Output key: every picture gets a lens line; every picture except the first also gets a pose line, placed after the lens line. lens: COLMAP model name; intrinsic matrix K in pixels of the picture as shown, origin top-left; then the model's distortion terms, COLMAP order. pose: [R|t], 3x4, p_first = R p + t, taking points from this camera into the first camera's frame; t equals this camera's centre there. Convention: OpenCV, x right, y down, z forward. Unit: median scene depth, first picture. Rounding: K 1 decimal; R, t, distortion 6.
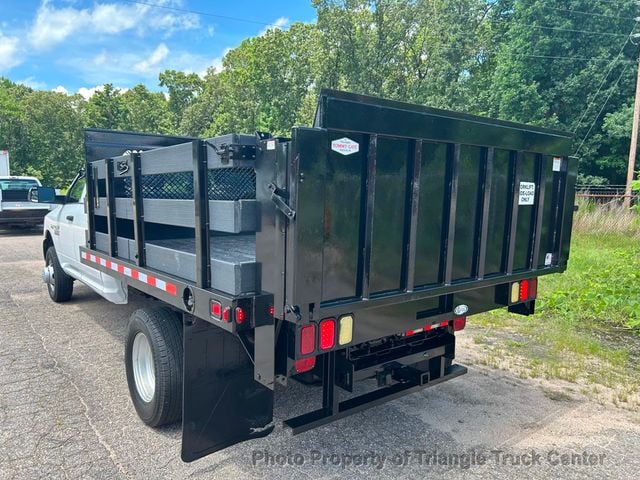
lens RADIAL K [[488.5, 0, 316.0], [0, 488.5, 244.4], [0, 0, 1]] dist [0.034598, -0.038060]
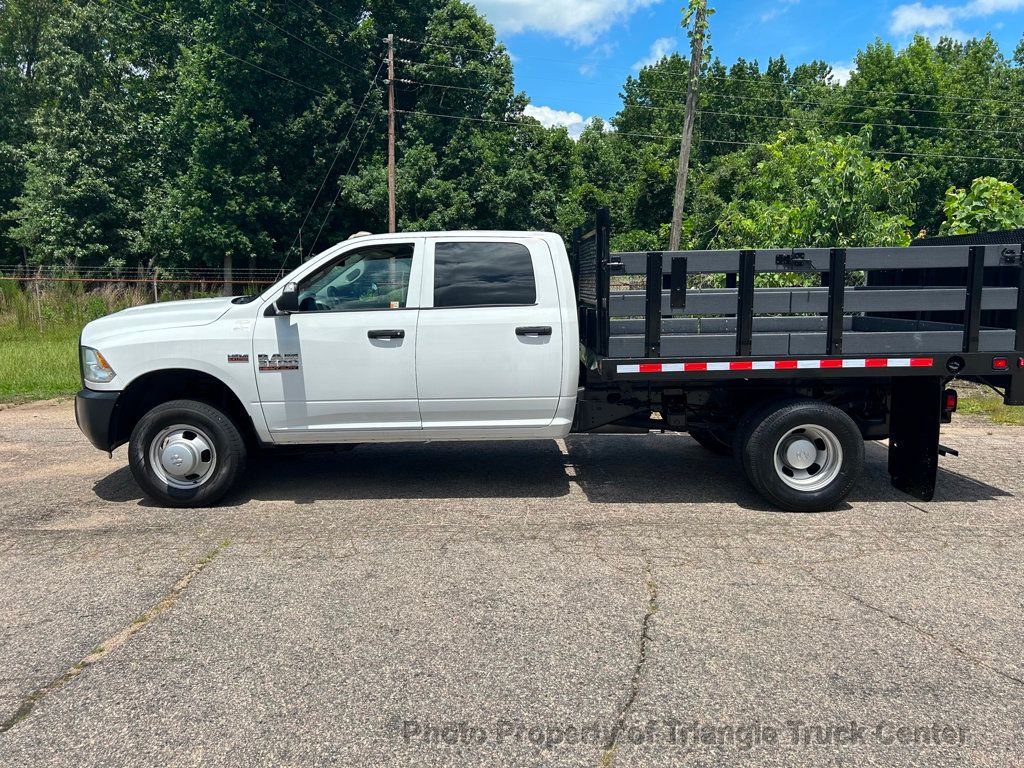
lens RADIAL K [[779.8, 0, 515.6], [0, 779.8, 382.4], [0, 0, 1]] dist [0.040494, -0.046343]
pose [[0.603319, -0.115188, 0.789137, -0.224924], [0.095216, 0.992840, 0.072127, -0.008964], [-0.791795, 0.031622, 0.609967, 0.055037]]
